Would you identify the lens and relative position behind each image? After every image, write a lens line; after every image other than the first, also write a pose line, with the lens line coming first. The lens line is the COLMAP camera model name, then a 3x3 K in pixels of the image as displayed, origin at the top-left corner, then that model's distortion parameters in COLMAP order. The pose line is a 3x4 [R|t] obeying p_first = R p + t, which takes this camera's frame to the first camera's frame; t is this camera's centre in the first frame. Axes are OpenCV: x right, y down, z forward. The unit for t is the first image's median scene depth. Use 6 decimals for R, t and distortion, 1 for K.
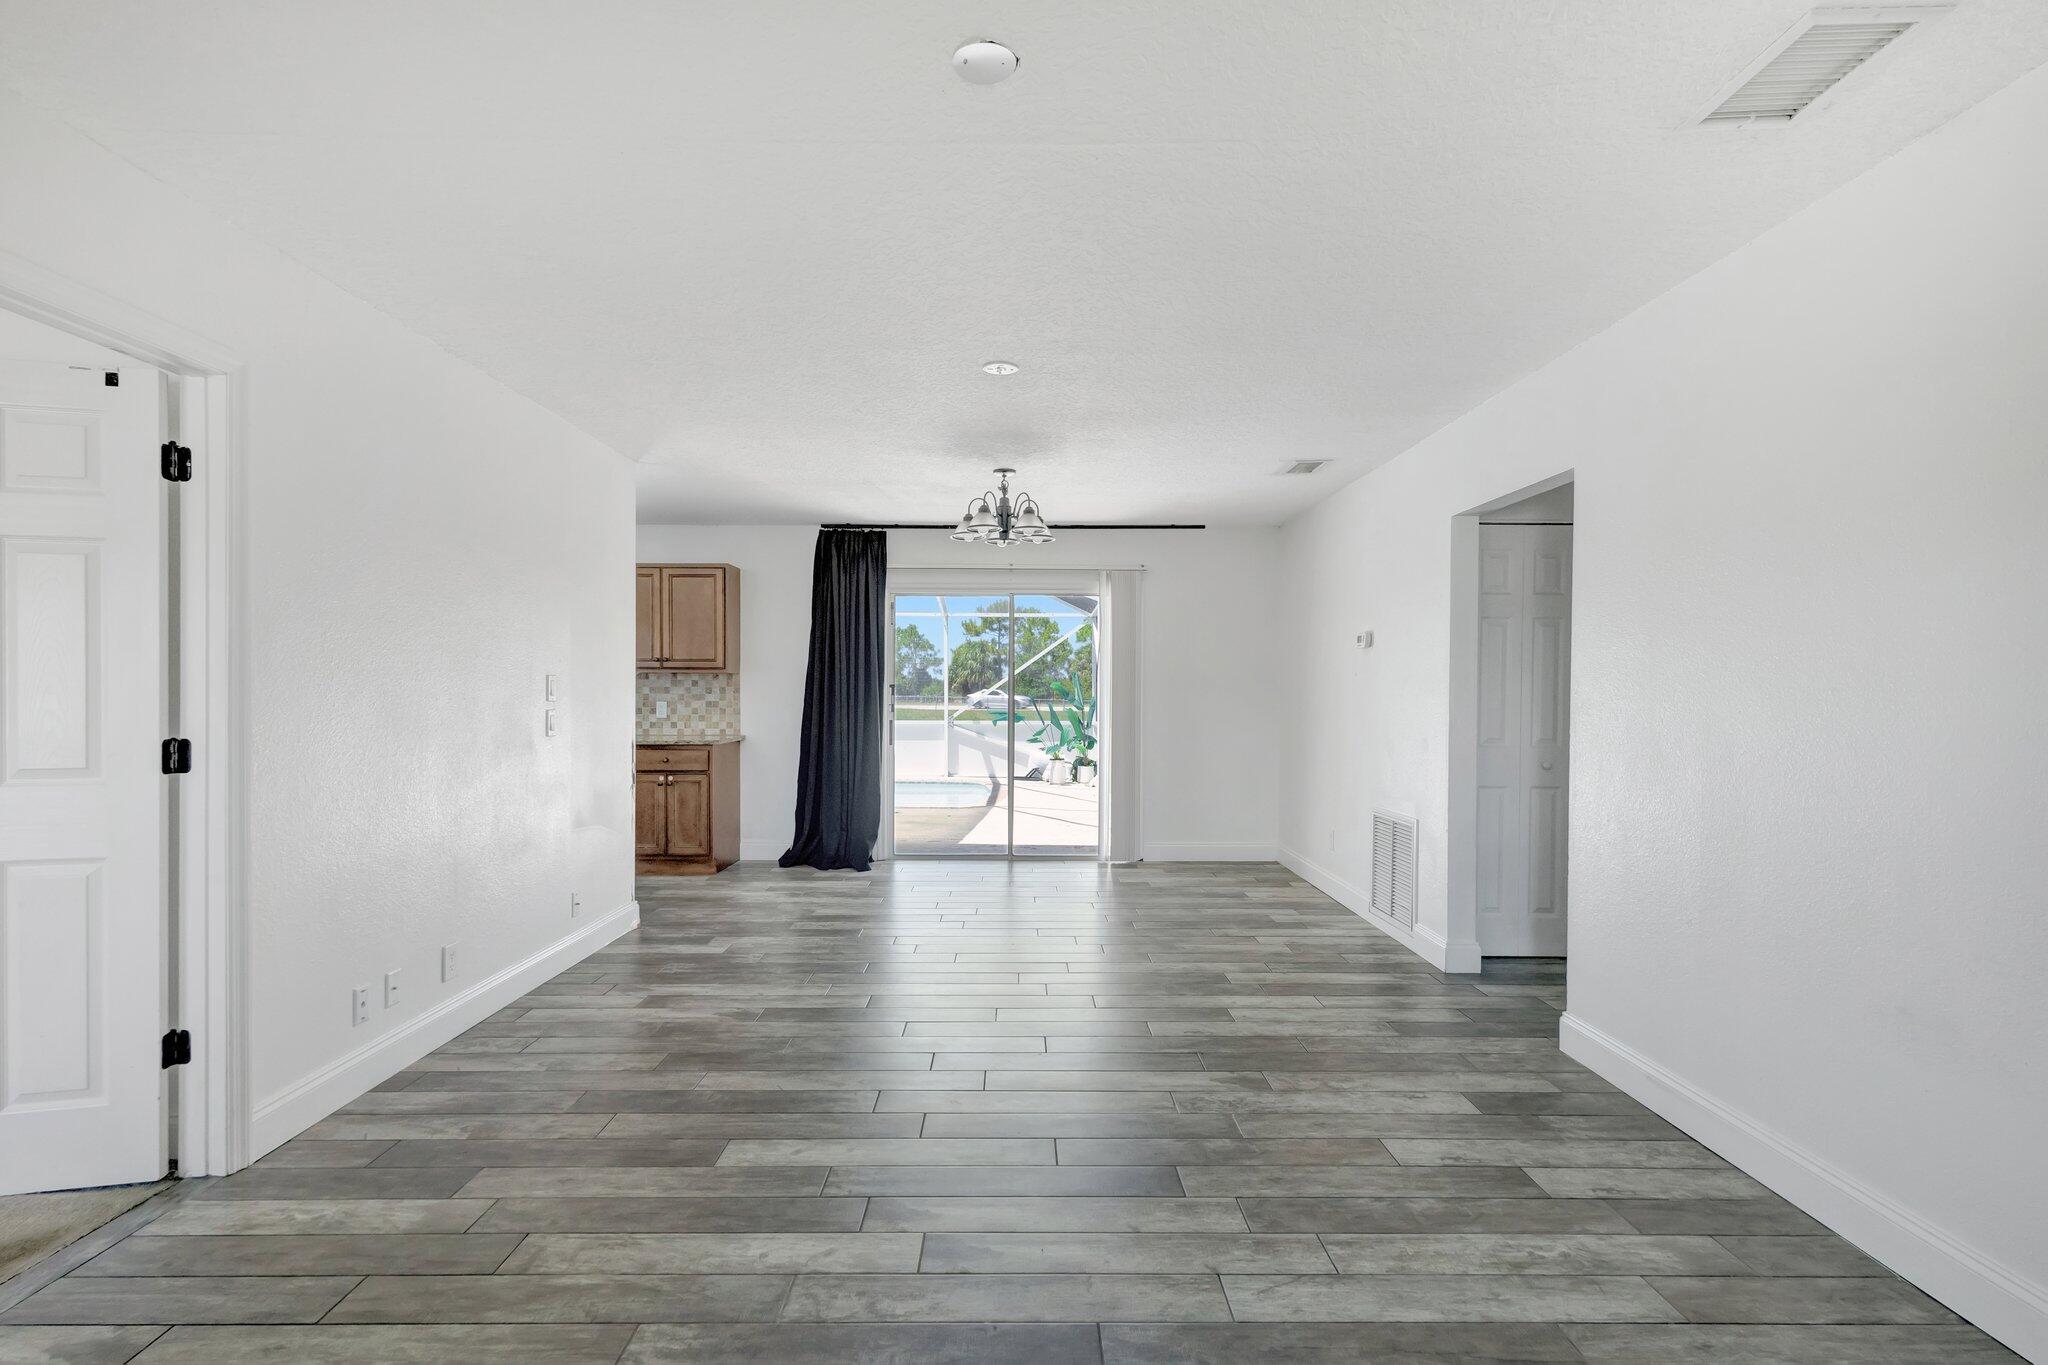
lens RADIAL K [[948.7, 0, 1033.8], [0, 948.7, 698.1], [0, 0, 1]] dist [0.010568, -0.000809]
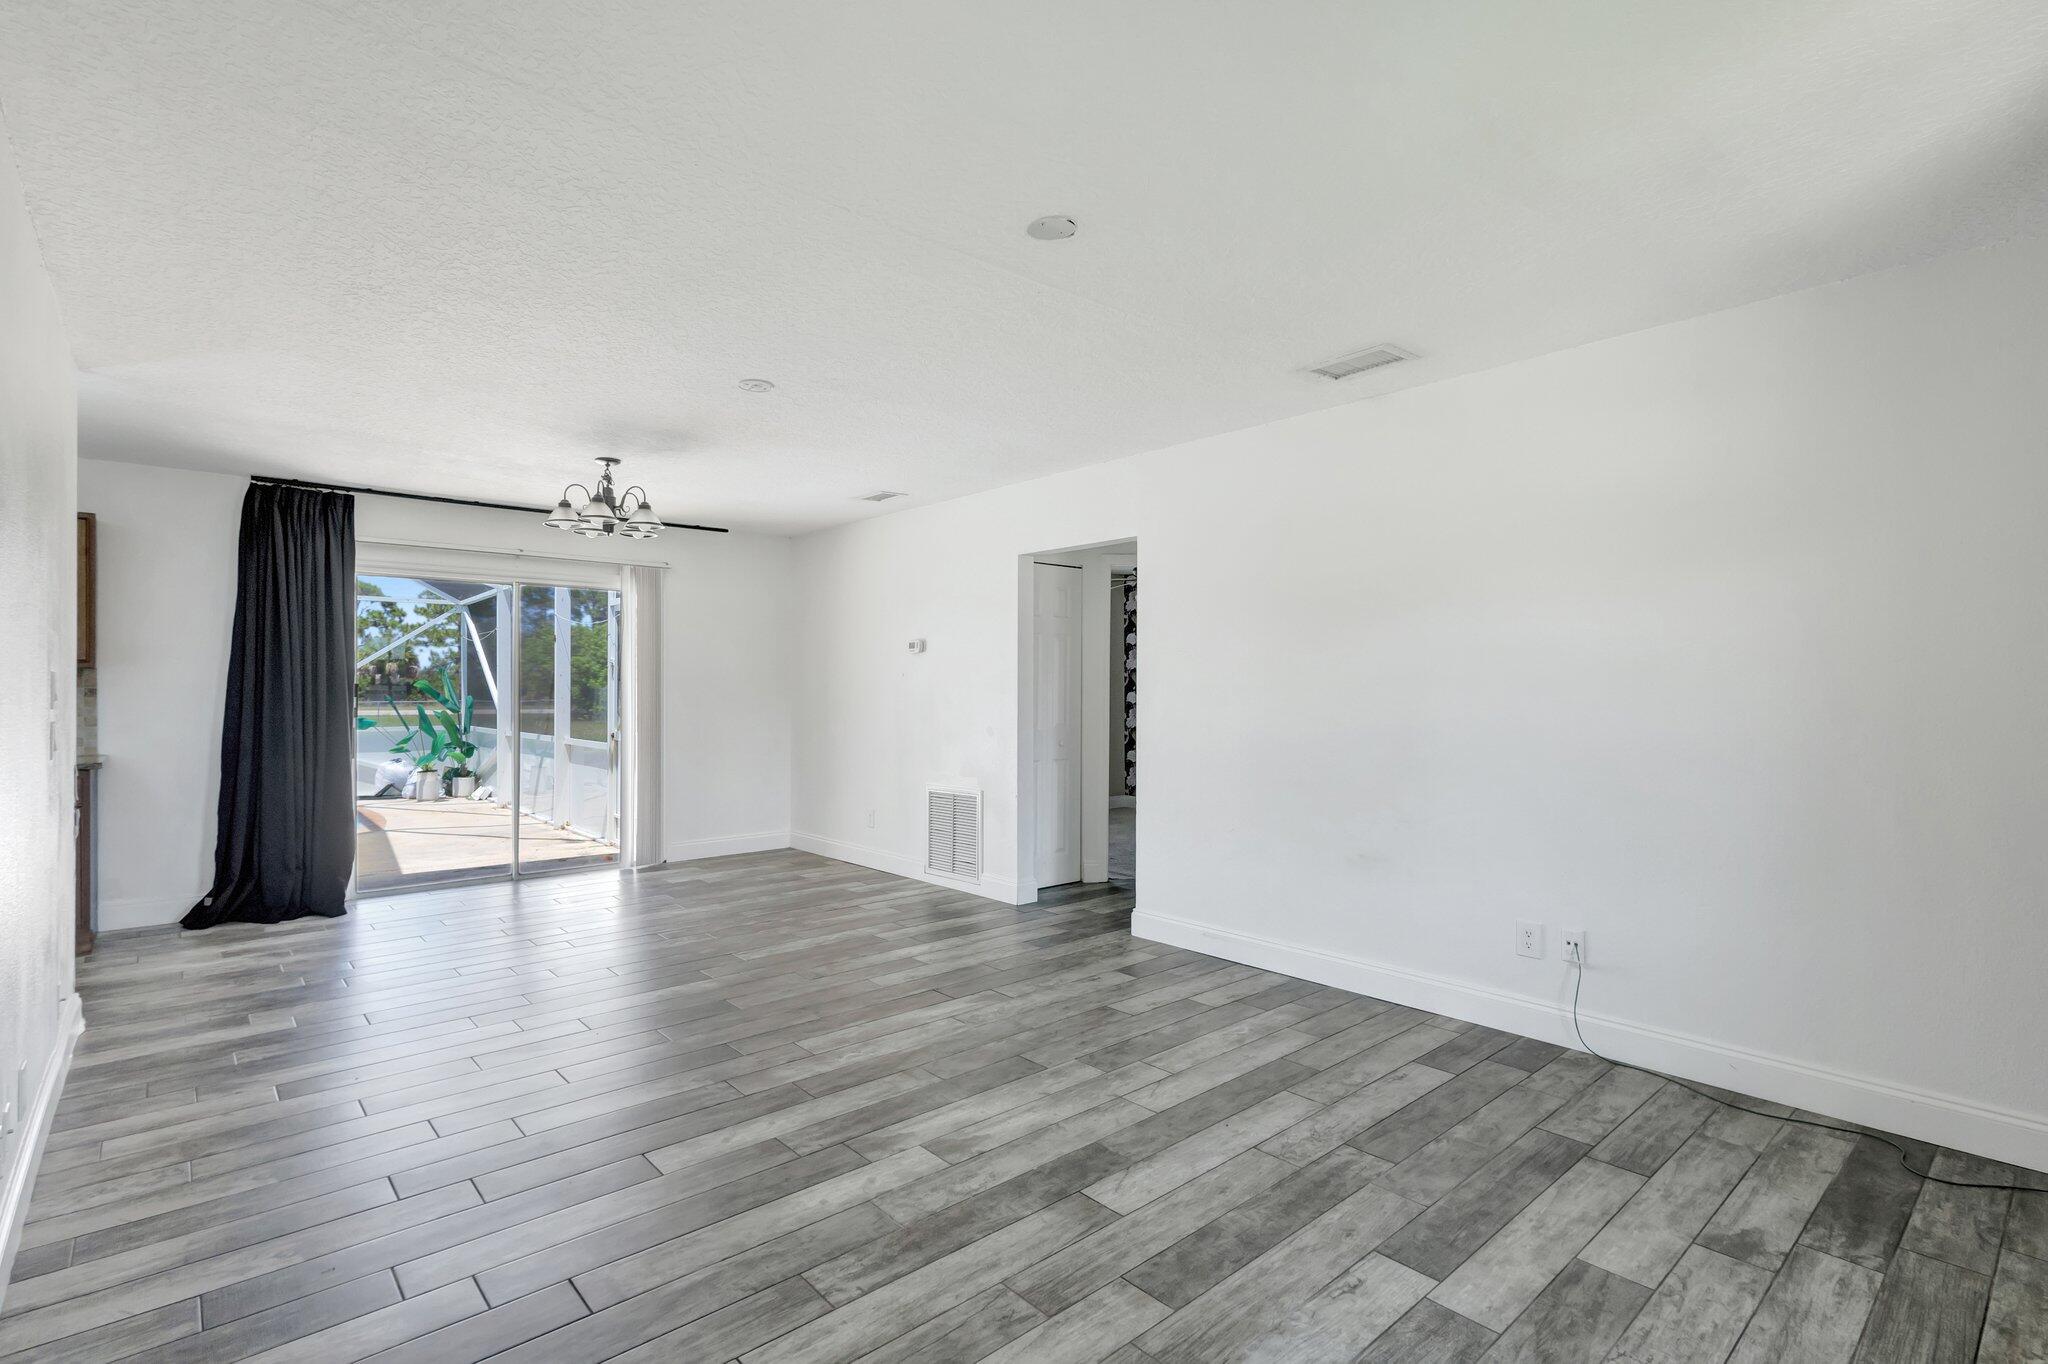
lens RADIAL K [[948.7, 0, 1038.7], [0, 948.7, 692.3], [0, 0, 1]] dist [0.010568, -0.000809]
pose [[0.754103, -0.007112, 0.656717, -0.331622], [0.009561, 0.999954, -0.000150, -0.002038], [-0.656686, 0.006392, 0.754137, -0.001175]]
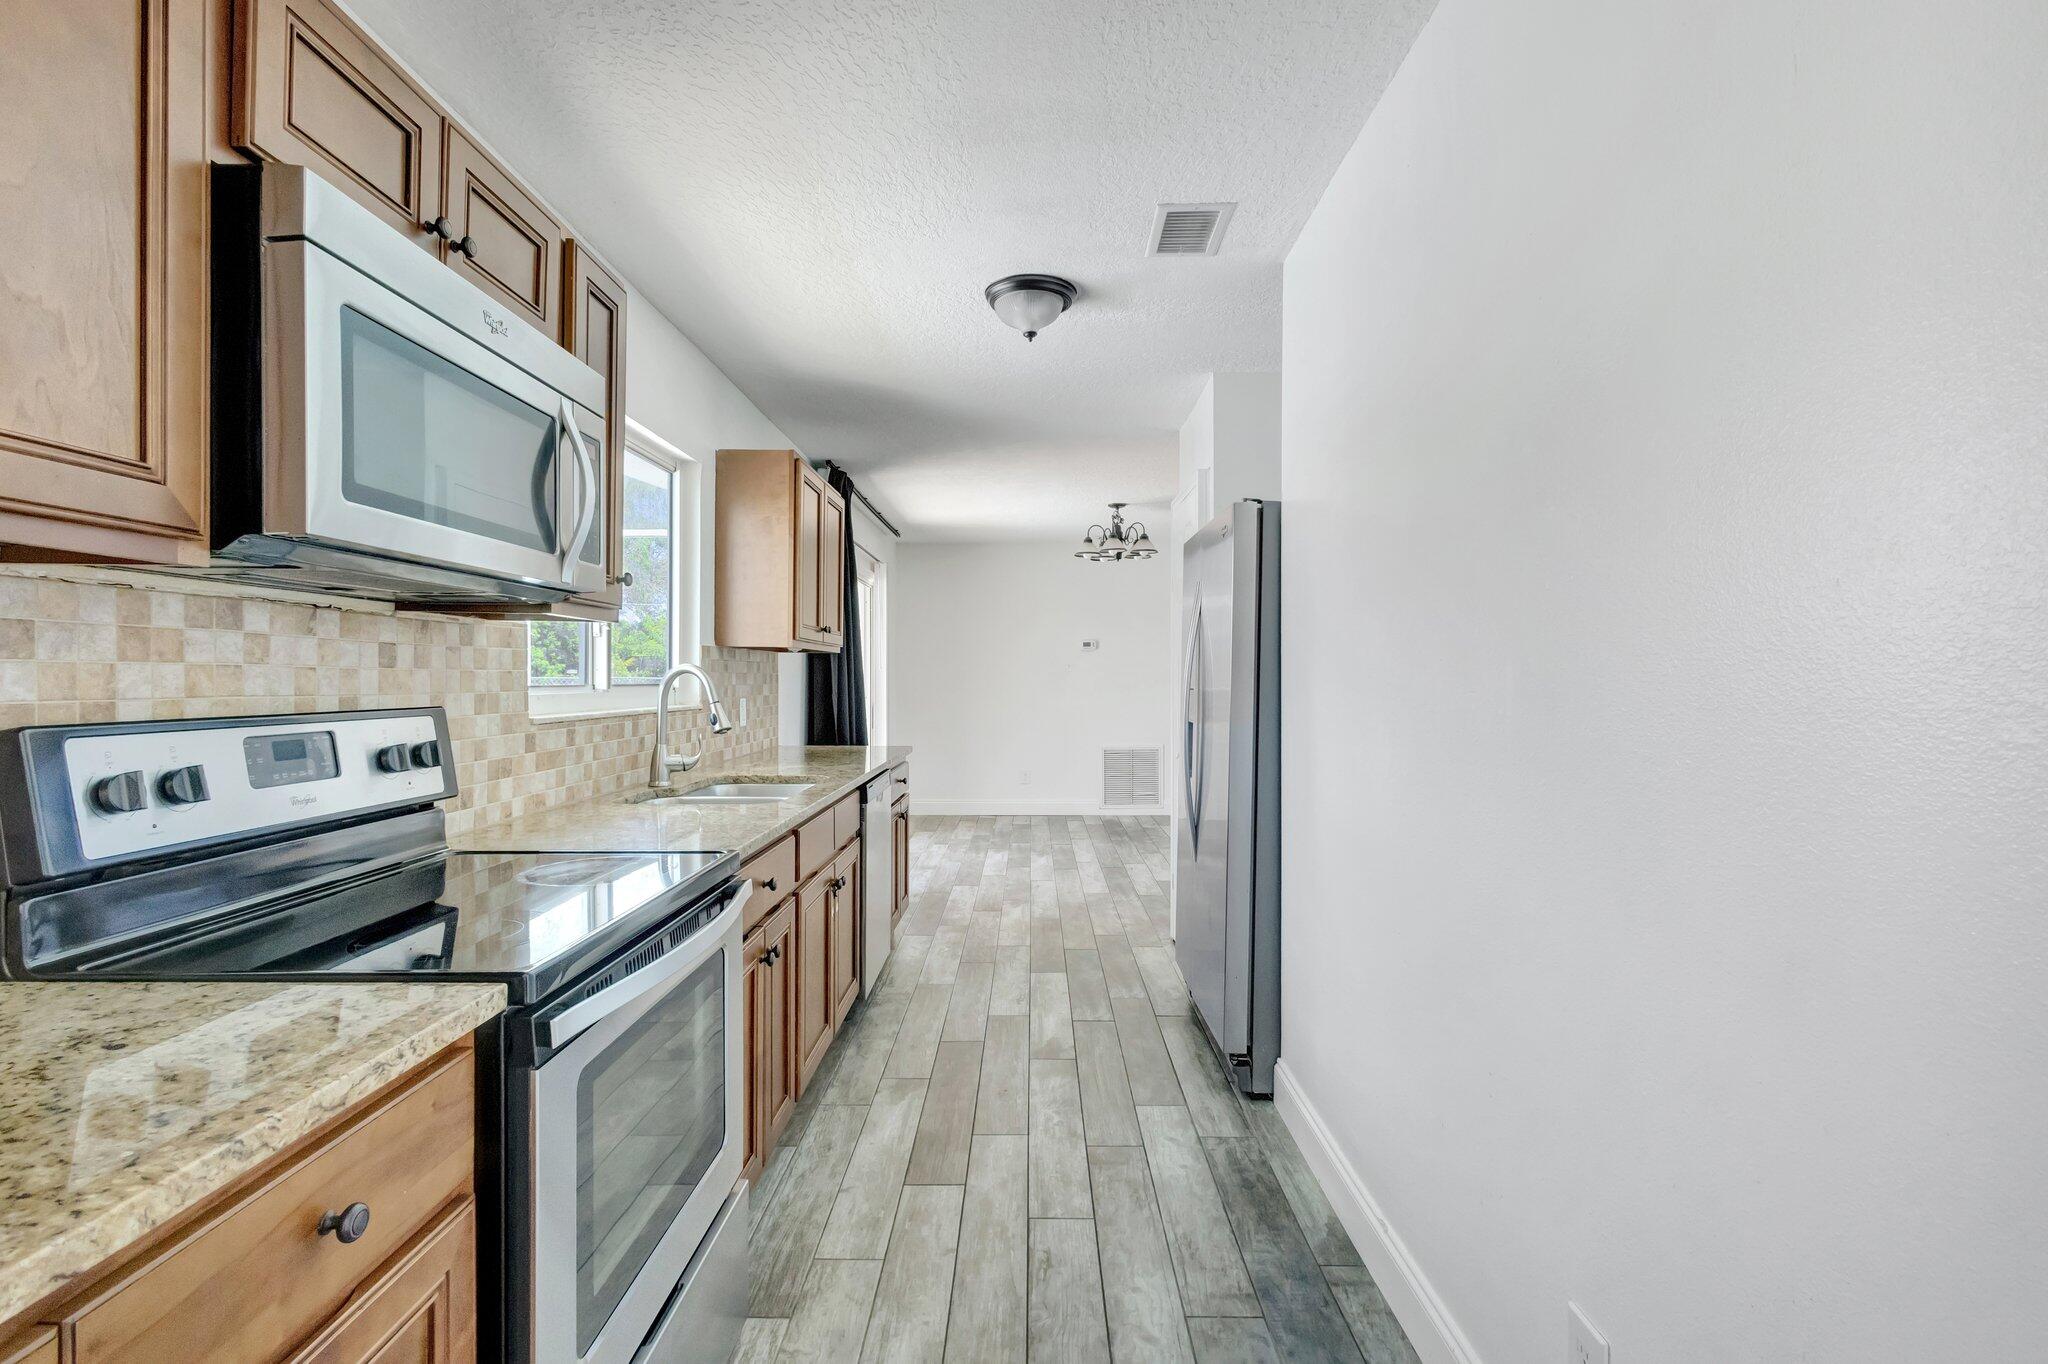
lens RADIAL K [[948.7, 0, 1029.0], [0, 948.7, 661.3], [0, 0, 1]] dist [0.010568, -0.000809]
pose [[0.017918, -0.000499, 0.999839, -1.306266], [0.020961, 0.999780, 0.000123, -0.037088], [-0.999620, 0.020955, 0.017924, 1.093940]]
